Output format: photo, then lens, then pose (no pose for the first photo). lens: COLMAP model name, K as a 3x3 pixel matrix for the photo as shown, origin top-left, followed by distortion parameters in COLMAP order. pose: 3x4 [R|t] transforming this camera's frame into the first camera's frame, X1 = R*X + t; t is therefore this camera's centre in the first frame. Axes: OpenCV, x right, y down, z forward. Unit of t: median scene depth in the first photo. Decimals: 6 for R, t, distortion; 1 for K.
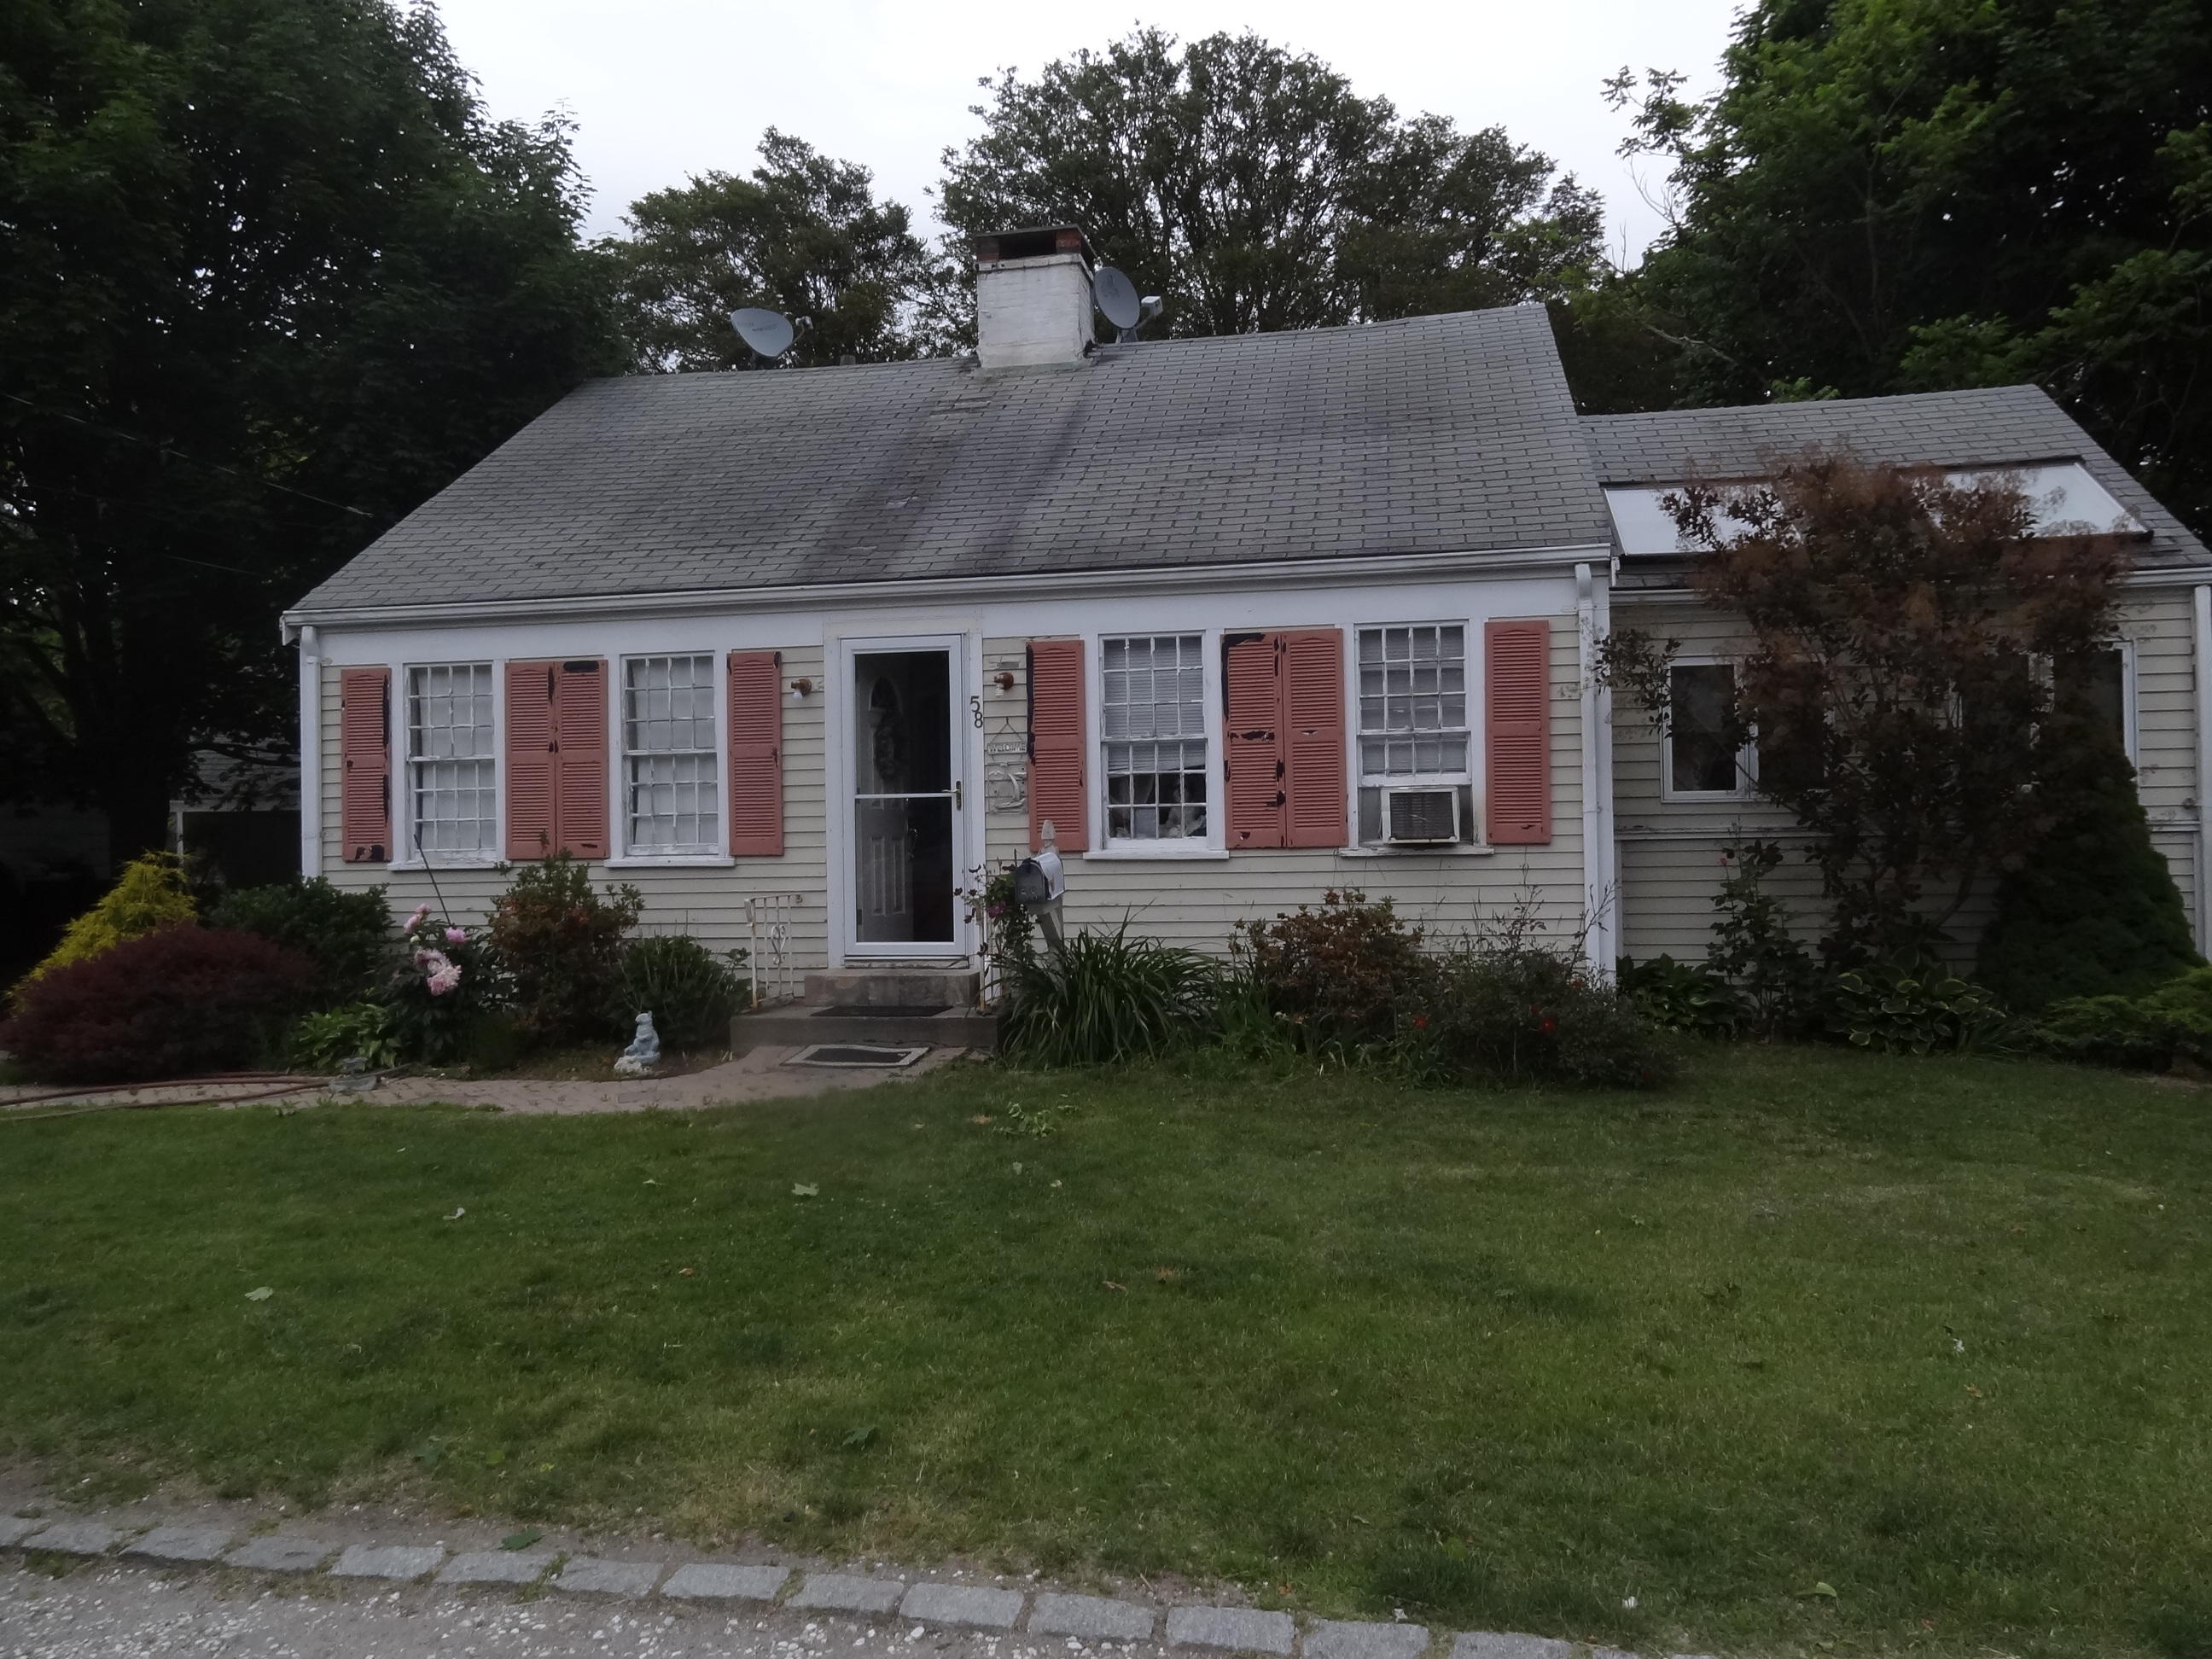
lens RADIAL K [[1573.7, 0, 1106.0], [0, 1573.7, 829.5], [0, 0, 1]] dist [-0.006163, 0.011454]
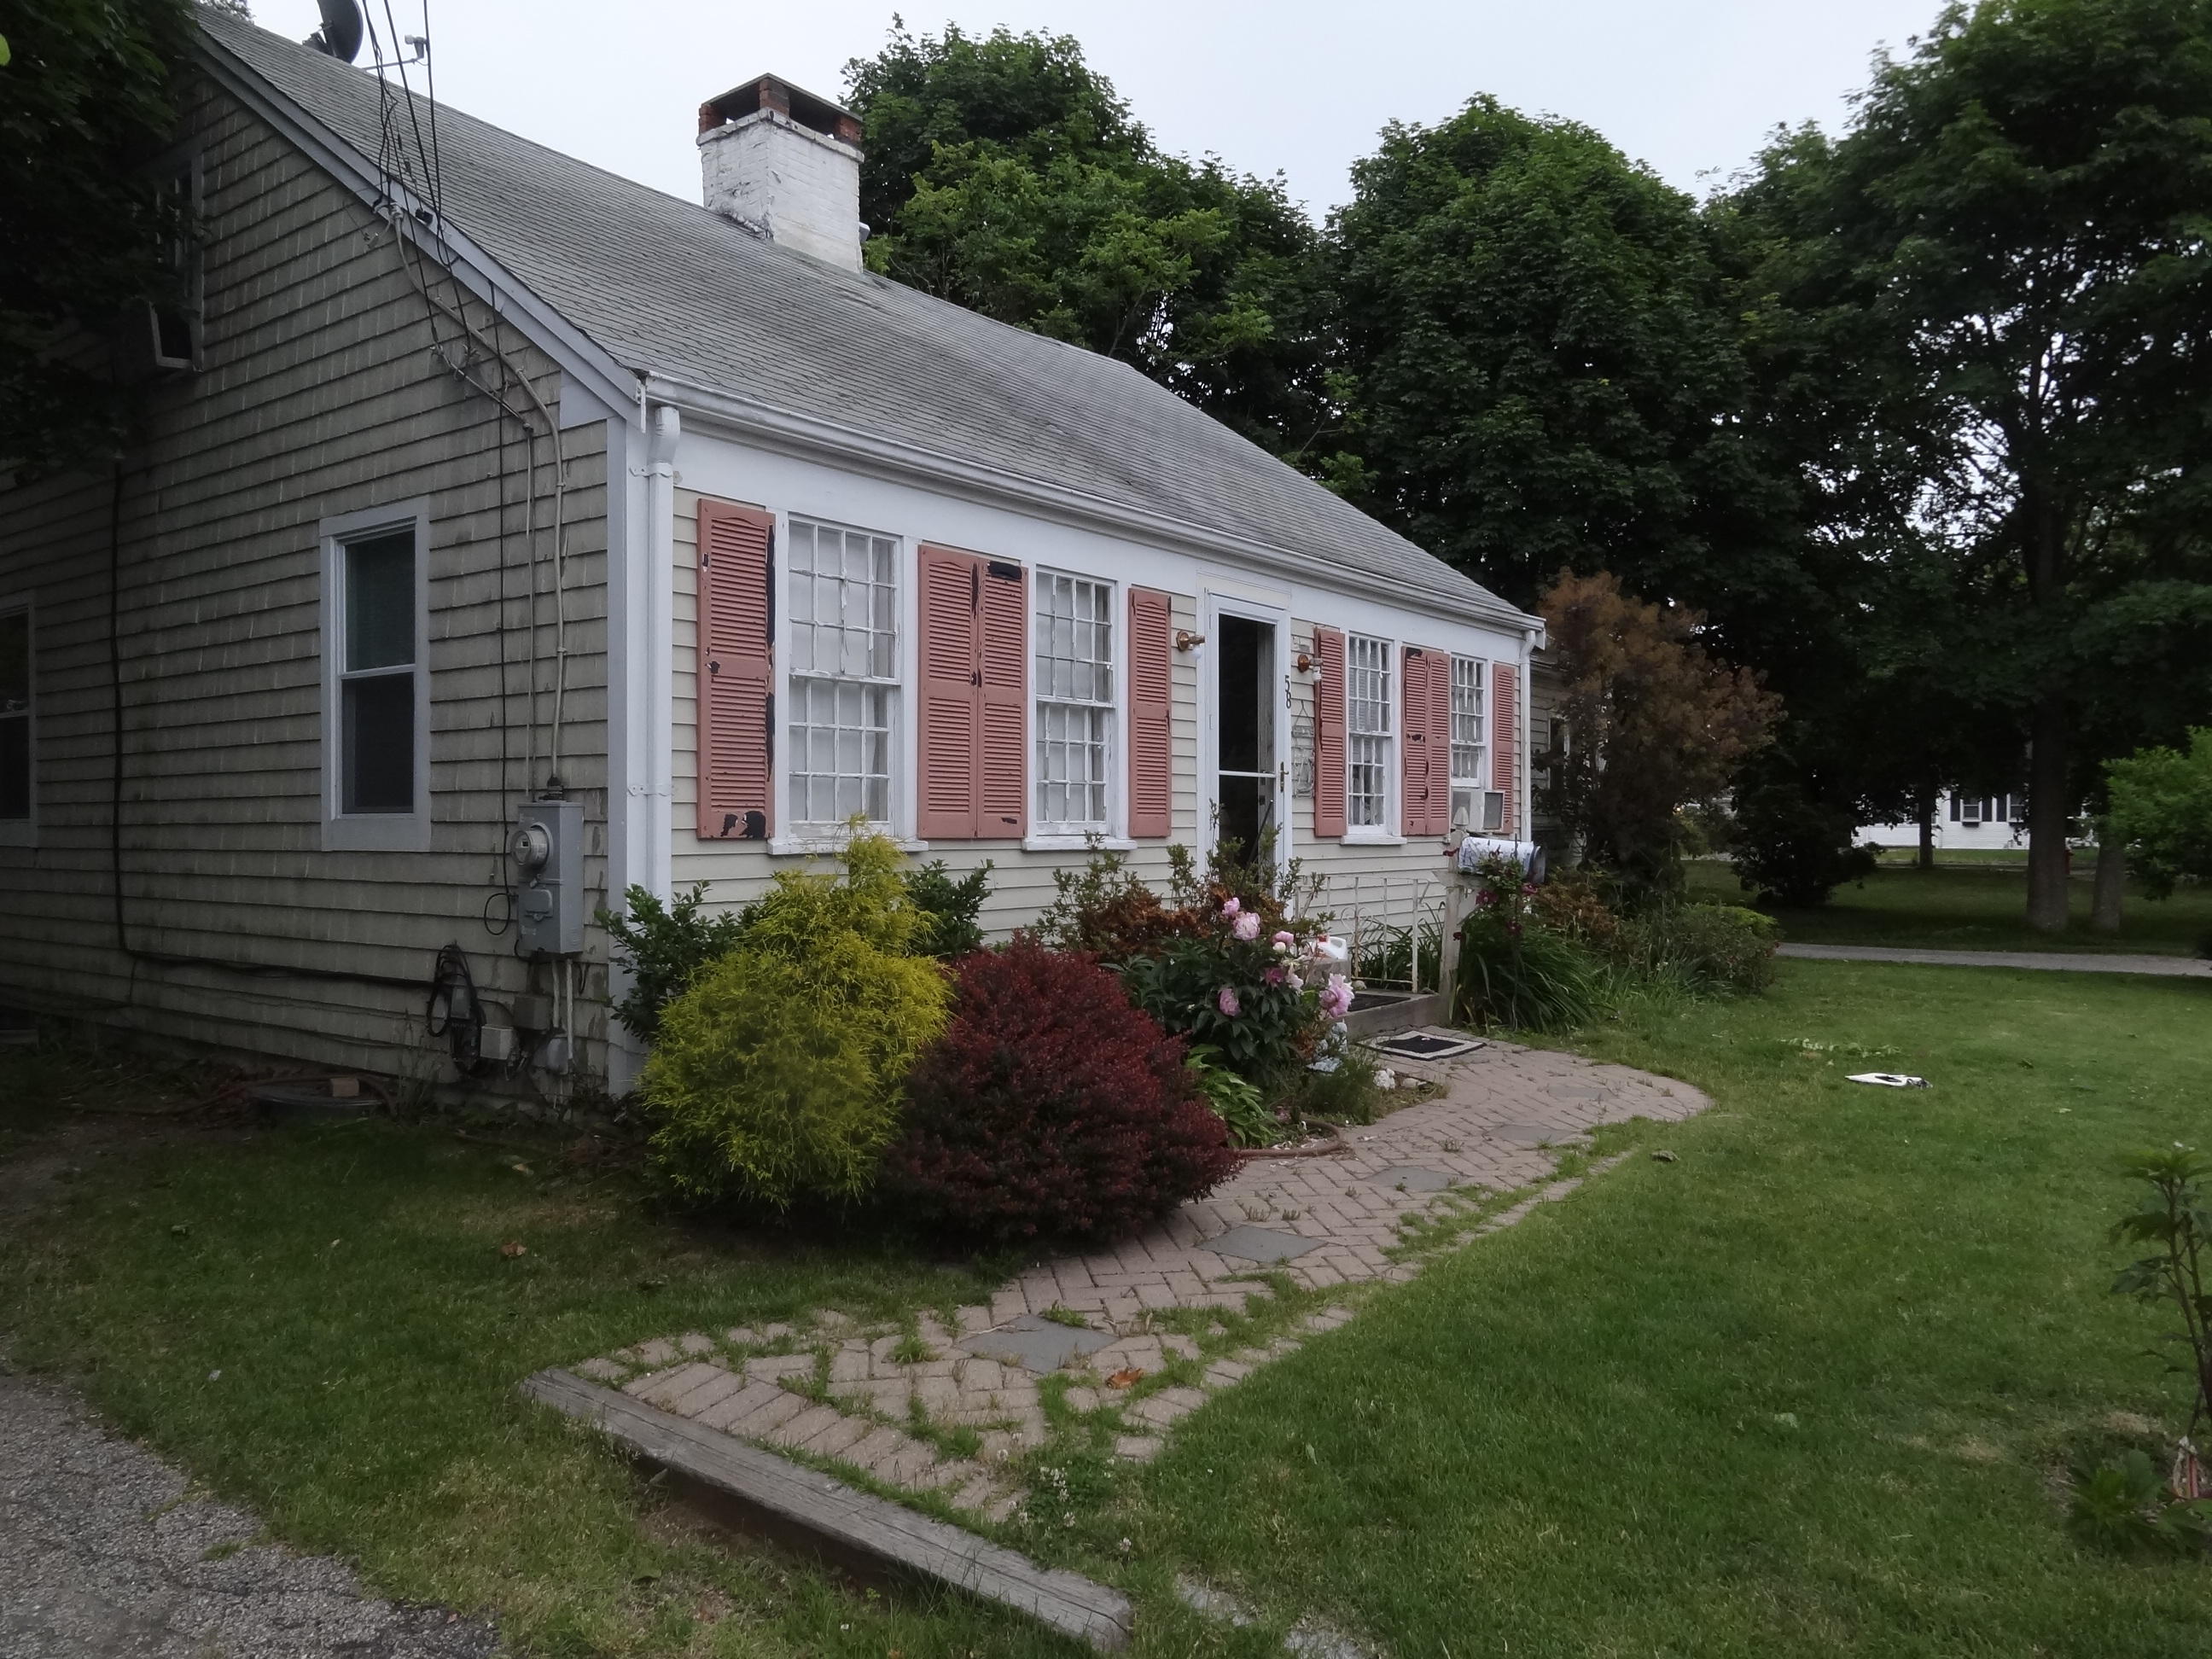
lens RADIAL K [[1573.7, 0, 1106.0], [0, 1573.7, 829.5], [0, 0, 1]] dist [-0.006163, 0.011454]
pose [[0.441972, 0.016294, 0.896881, -1.001156], [-0.014615, 0.999833, -0.010962, 0.022734], [-0.896910, -0.008263, 0.442137, 0.669157]]
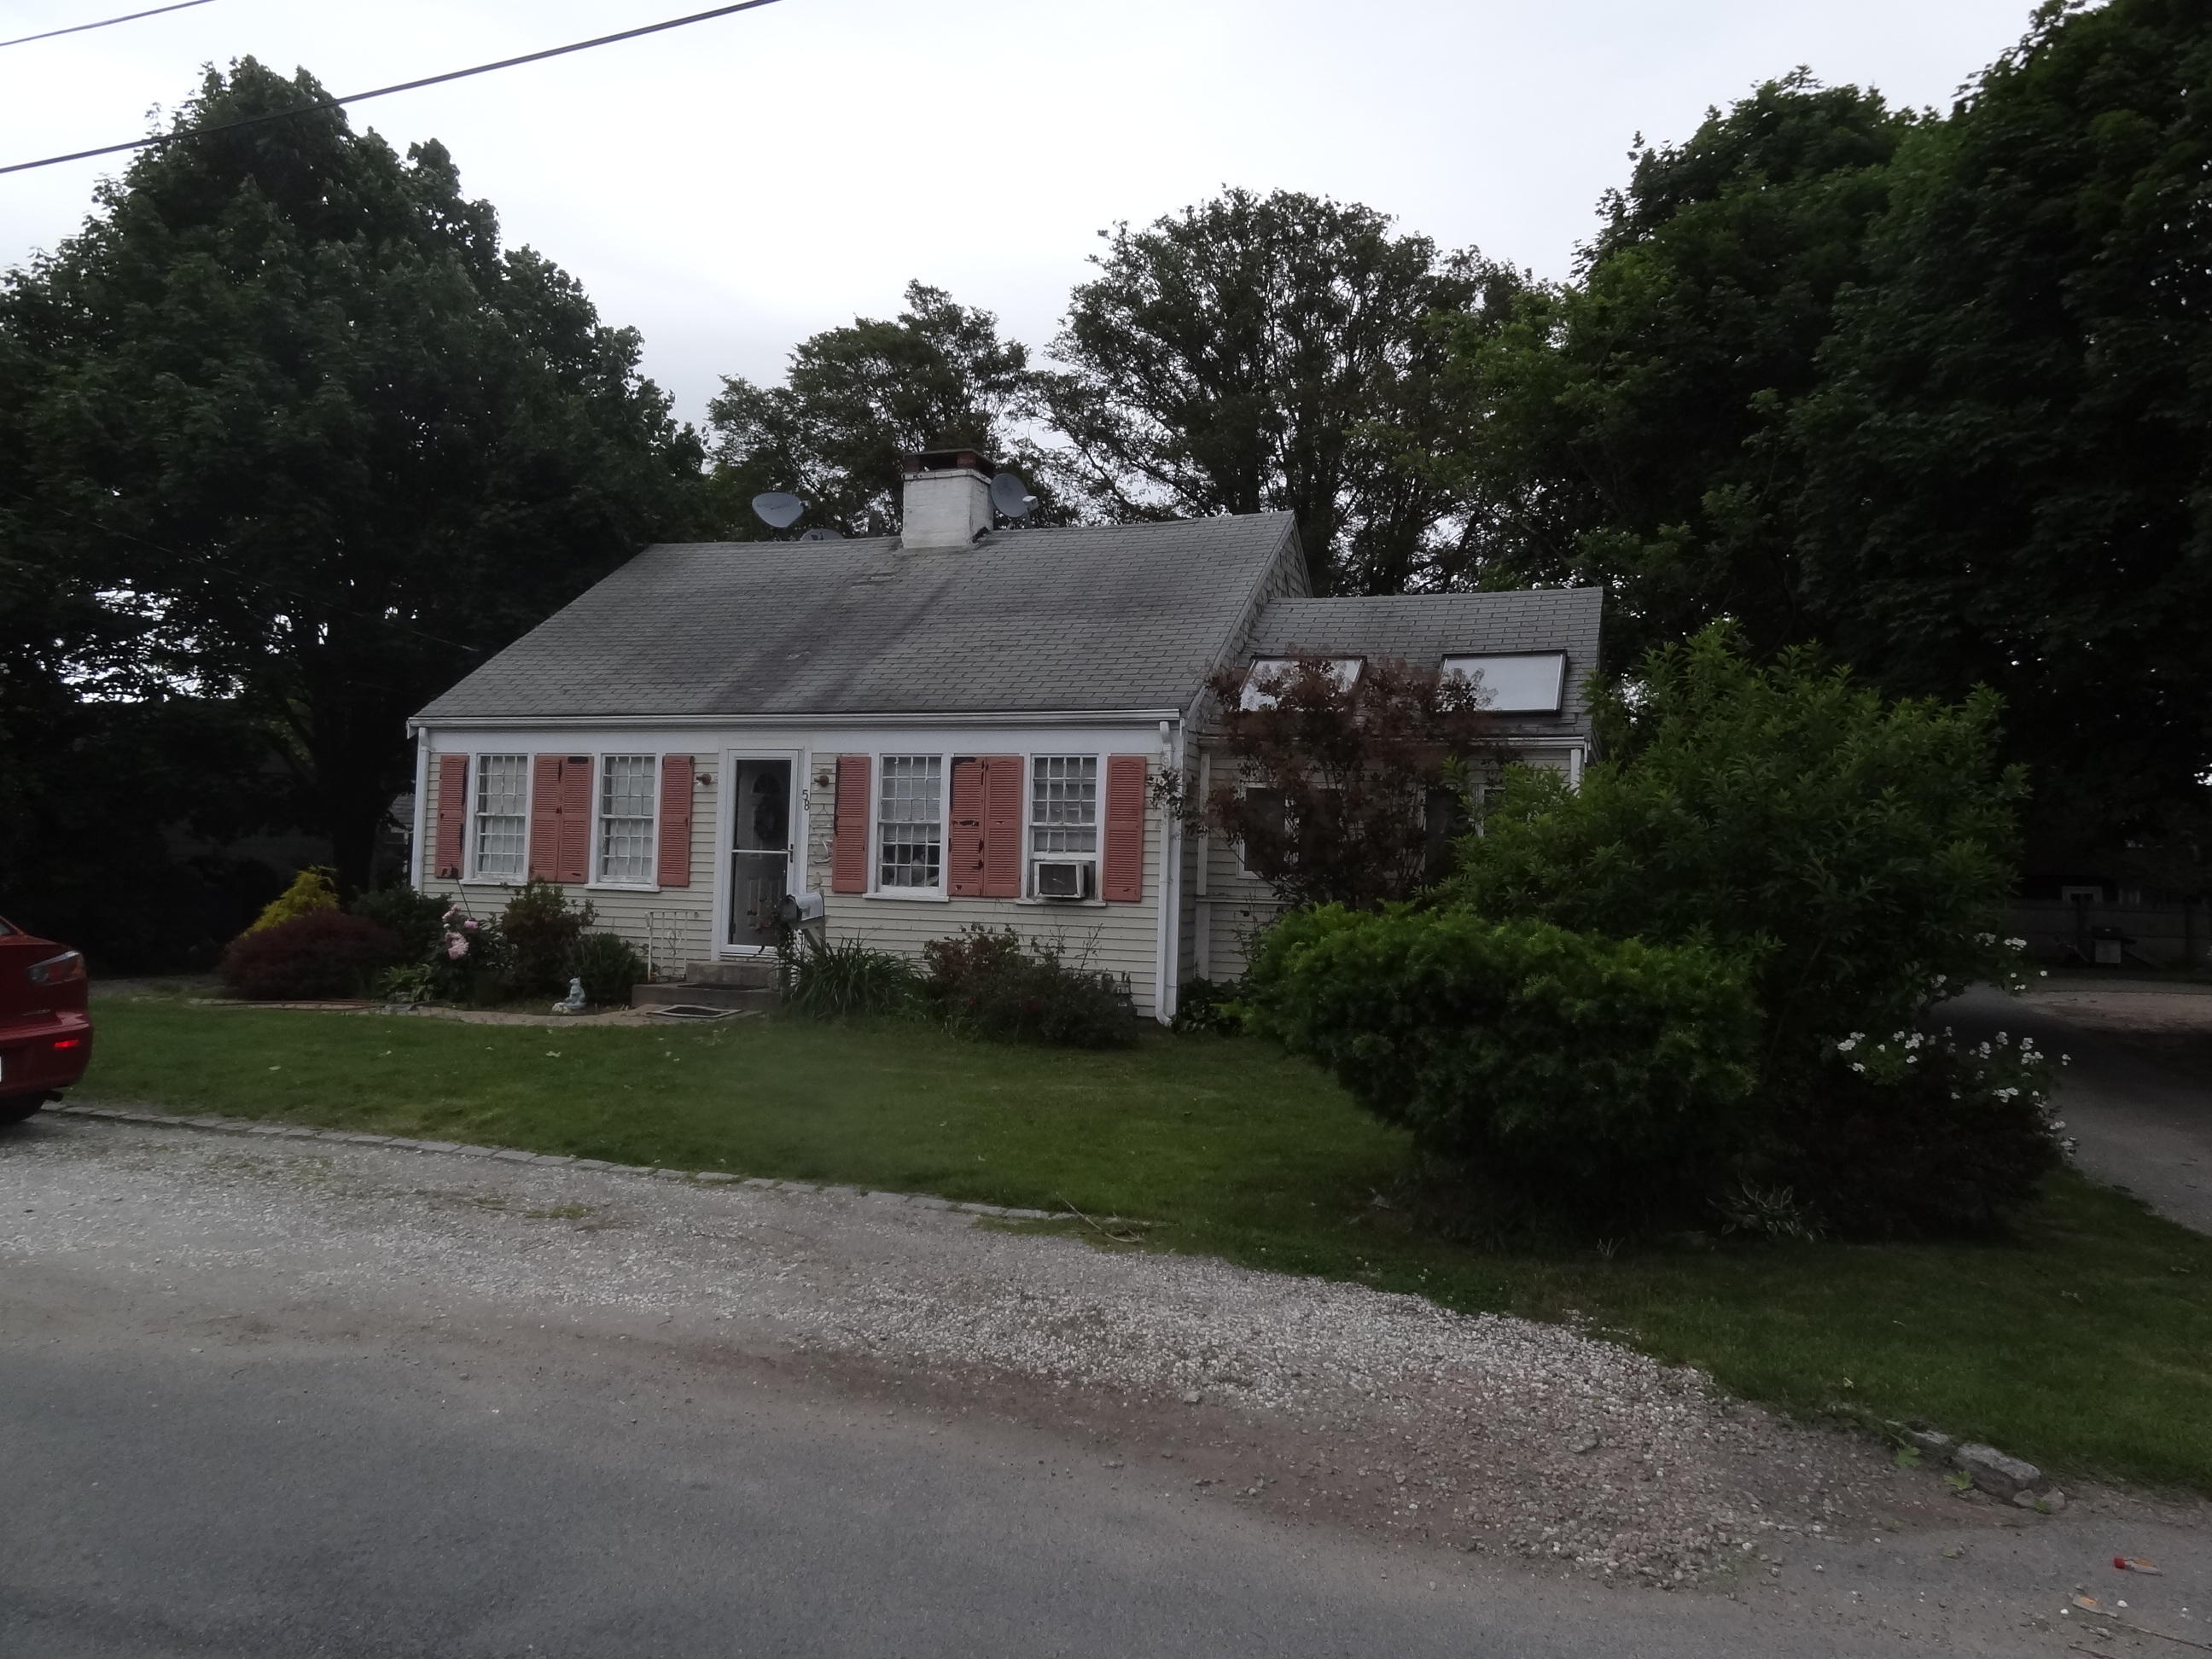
lens RADIAL K [[1573.7, 0, 1106.0], [0, 1573.7, 829.5], [0, 0, 1]] dist [-0.006163, 0.011454]
pose [[0.987293, 0.041515, -0.153395, 0.449536], [-0.046157, 0.998574, -0.026830, -0.017552], [0.152062, 0.033570, 0.987801, -0.488292]]
